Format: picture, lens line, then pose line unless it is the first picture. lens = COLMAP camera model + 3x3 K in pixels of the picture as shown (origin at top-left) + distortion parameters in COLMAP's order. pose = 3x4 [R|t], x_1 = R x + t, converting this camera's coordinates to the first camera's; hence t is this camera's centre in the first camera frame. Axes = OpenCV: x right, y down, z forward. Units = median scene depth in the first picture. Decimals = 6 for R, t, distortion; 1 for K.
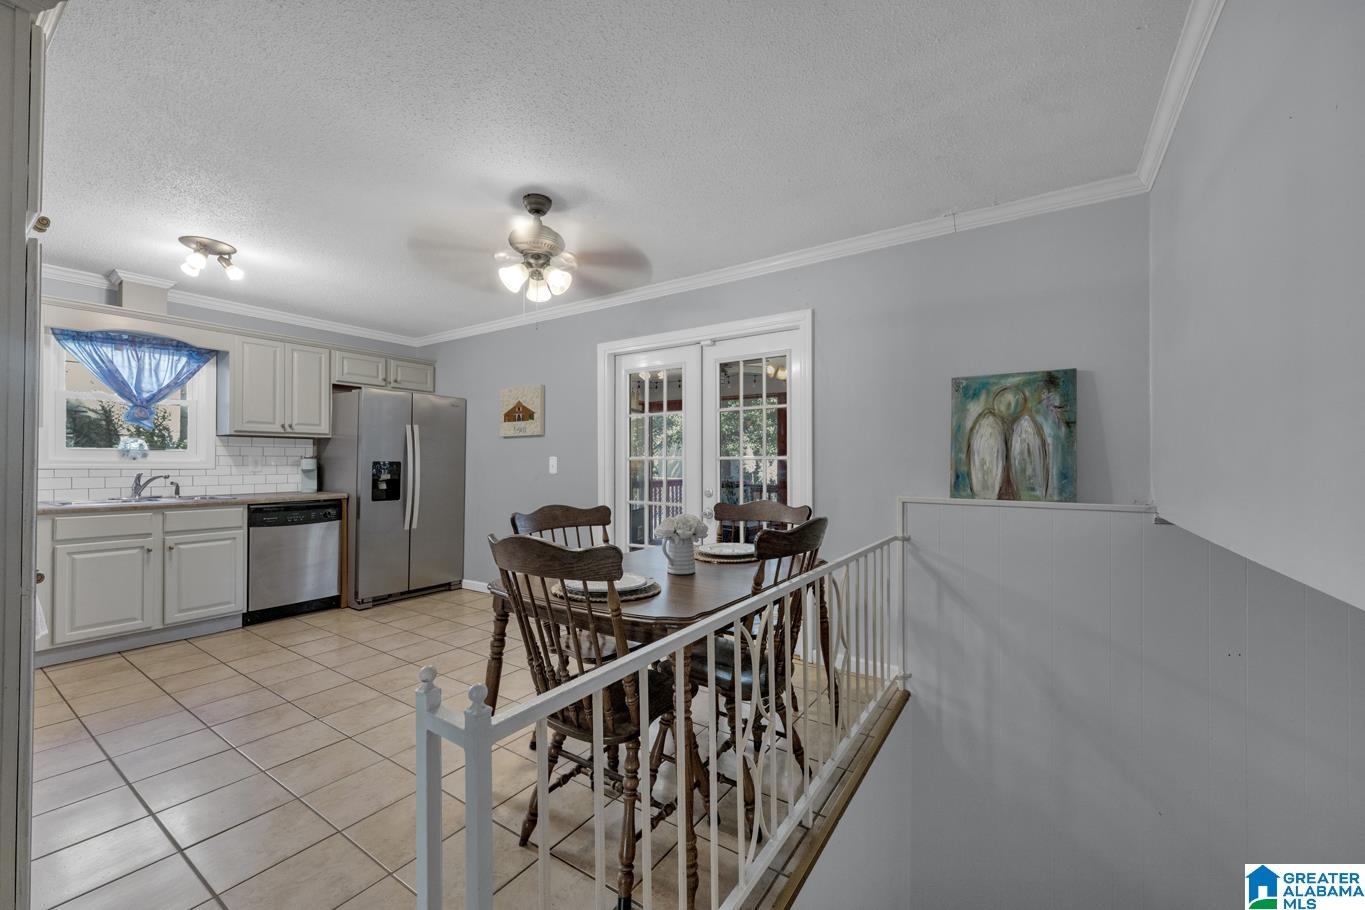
lens RADIAL K [[536.1, 0, 681.3], [0, 536.1, 457.5], [0, 0, 1]] dist [-0.000780, -0.000037]
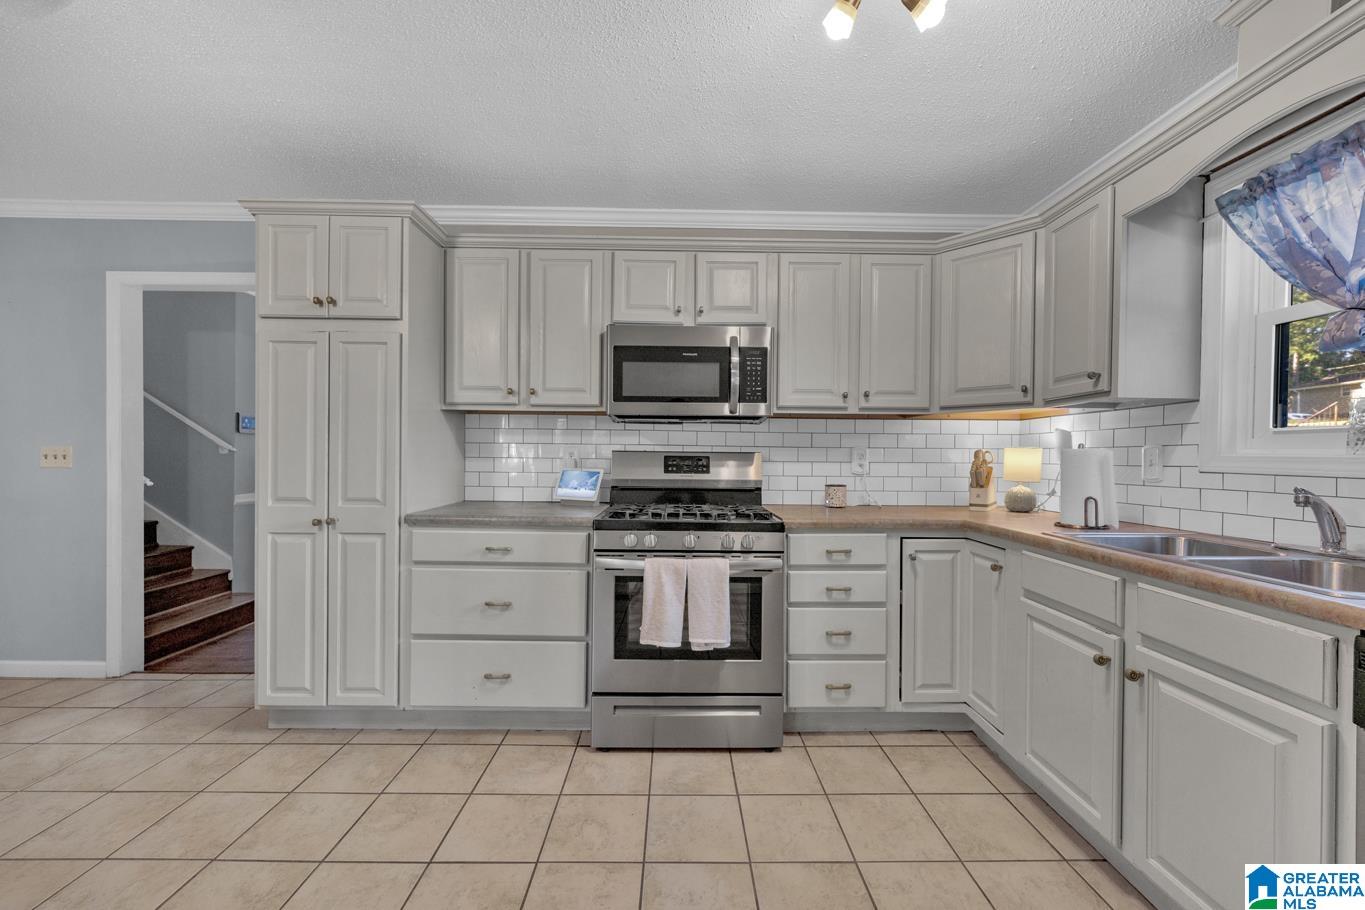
lens RADIAL K [[536.1, 0, 684.1], [0, 536.1, 456.4], [0, 0, 1]] dist [-0.000780, -0.000037]
pose [[-0.821476, -0.008832, -0.570174, -0.460904], [-0.003172, 0.999935, -0.010919, 0.014221], [0.570234, -0.007161, -0.821451, 1.132593]]
